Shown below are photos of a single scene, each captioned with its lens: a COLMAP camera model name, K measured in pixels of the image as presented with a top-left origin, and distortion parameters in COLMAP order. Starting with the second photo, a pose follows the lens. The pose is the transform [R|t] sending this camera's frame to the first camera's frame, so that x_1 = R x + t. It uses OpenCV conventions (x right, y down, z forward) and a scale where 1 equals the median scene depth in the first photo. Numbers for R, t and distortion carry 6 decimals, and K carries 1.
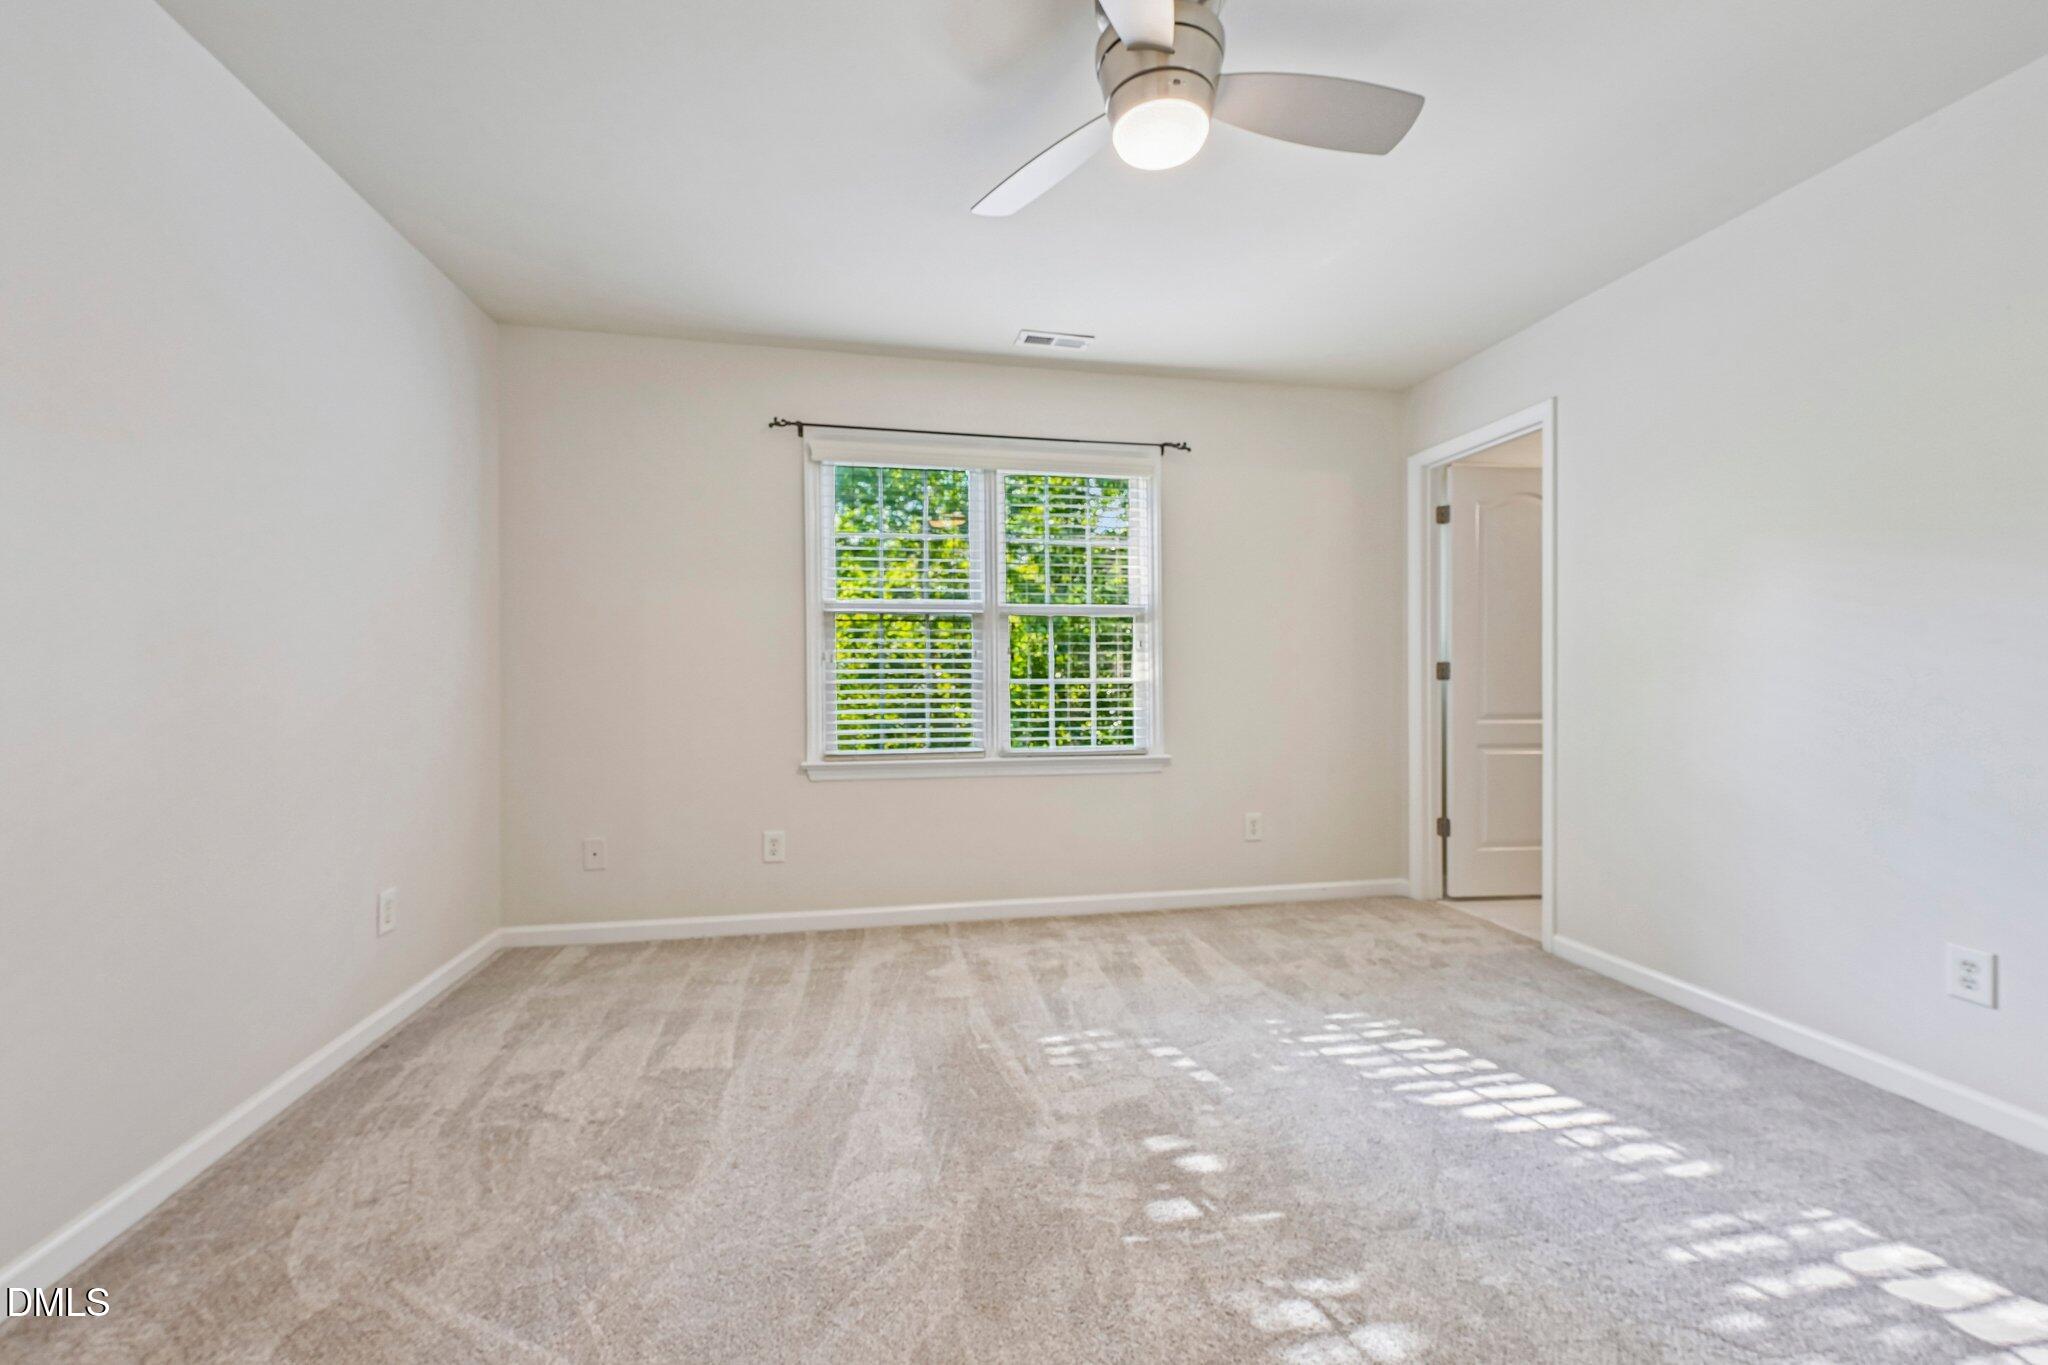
lens RADIAL K [[835.9, 0, 1019.1], [0, 835.9, 678.6], [0, 0, 1]] dist [0.021344, 0.000356]
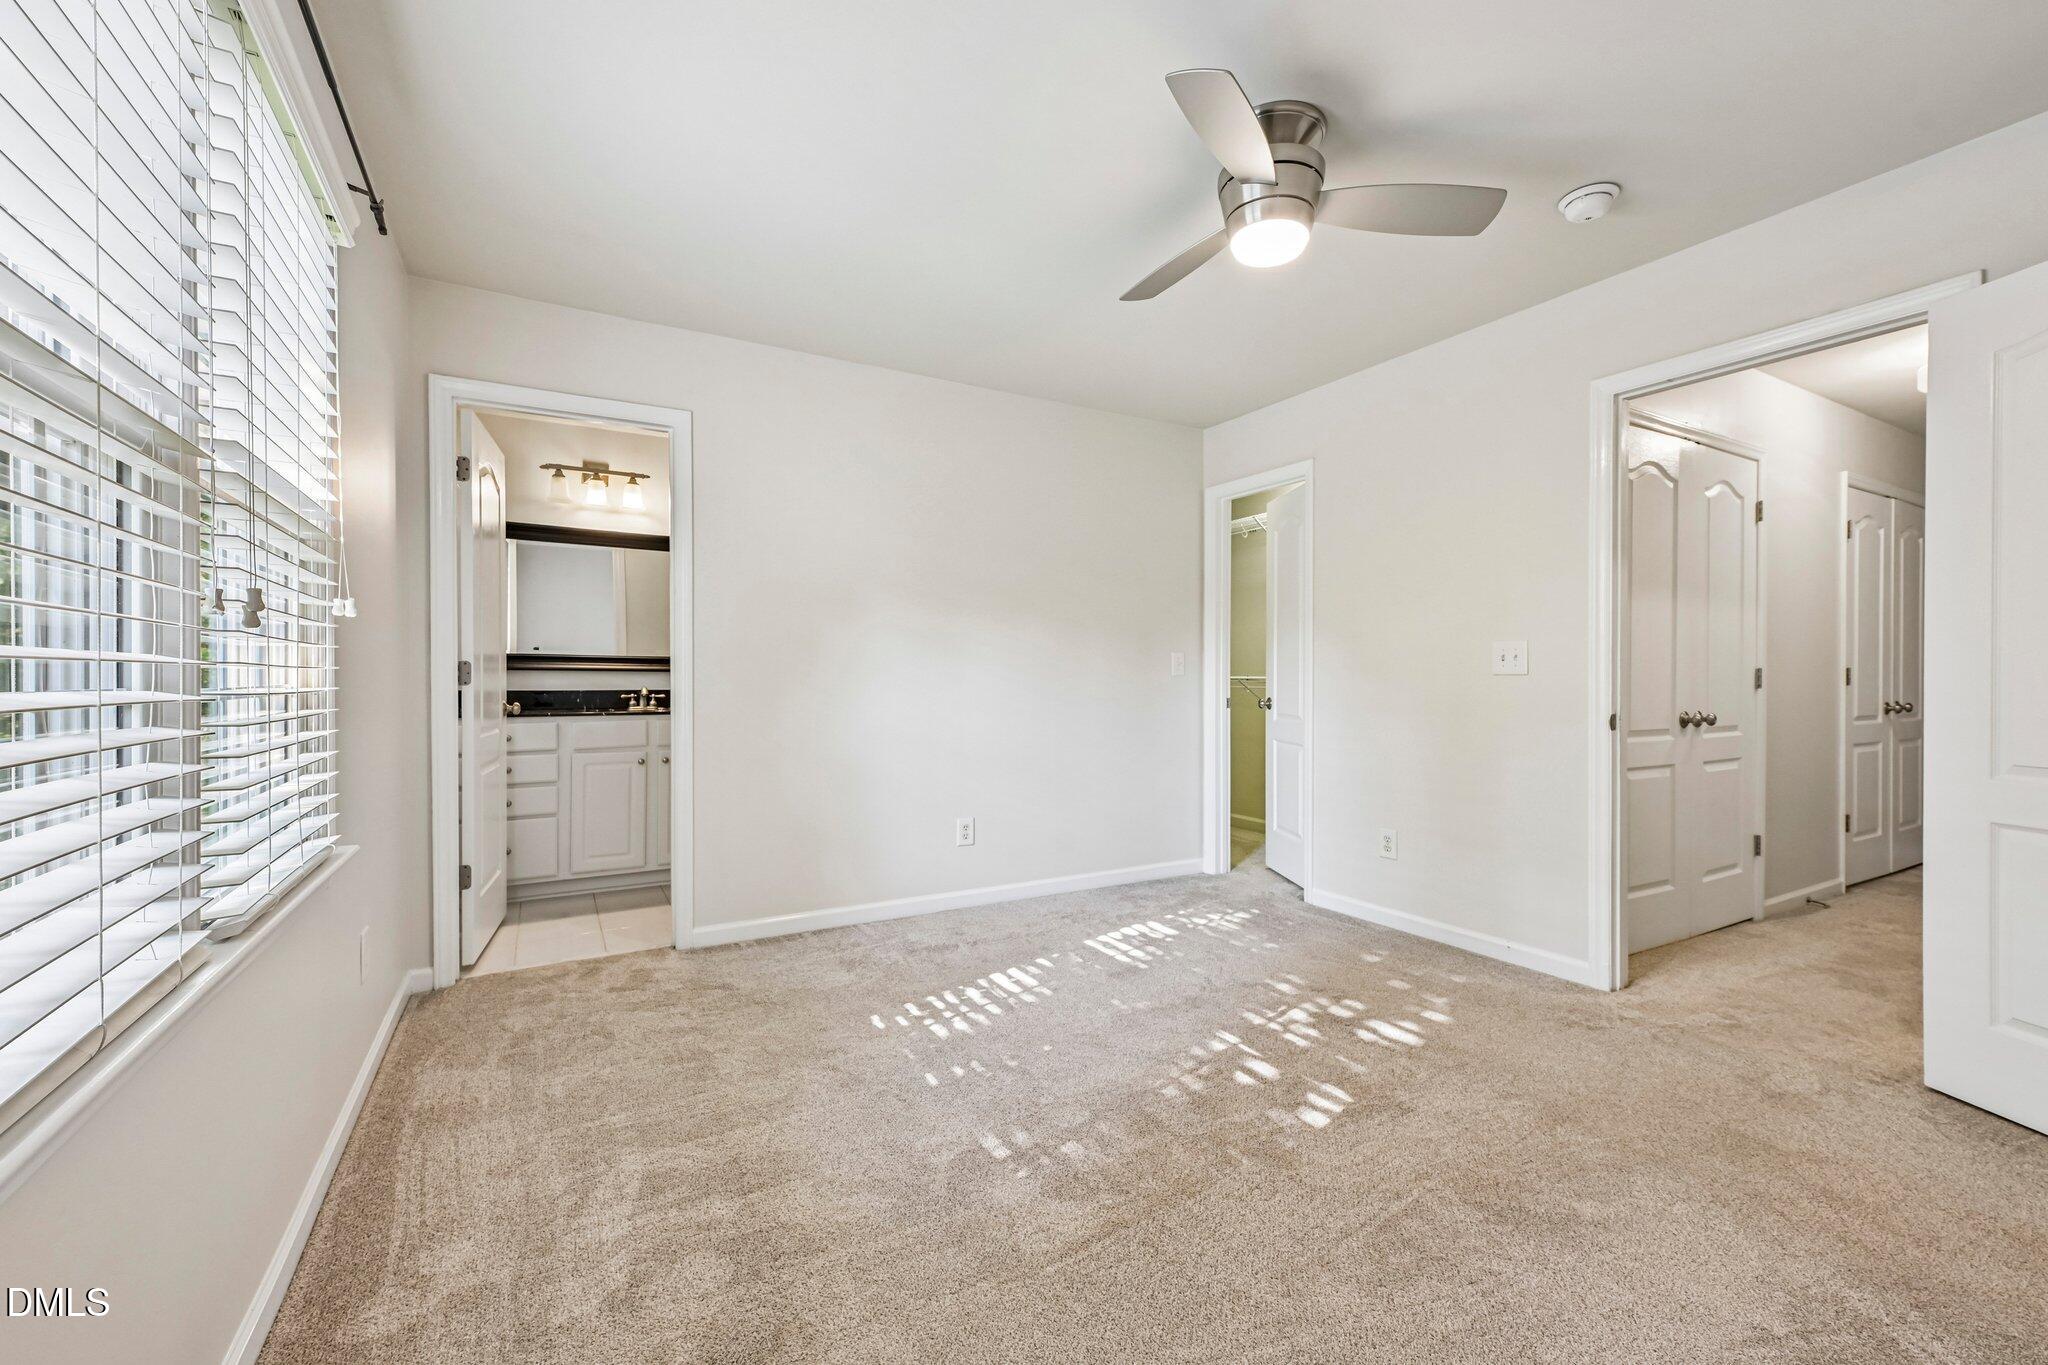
lens RADIAL K [[835.9, 0, 1017.4], [0, 835.9, 682.9], [0, 0, 1]] dist [0.021344, 0.000356]
pose [[-0.317451, -0.001222, 0.948274, -0.519374], [0.004598, 0.999985, 0.002828, -0.001099], [-0.948264, 0.005258, -0.317441, 1.038913]]
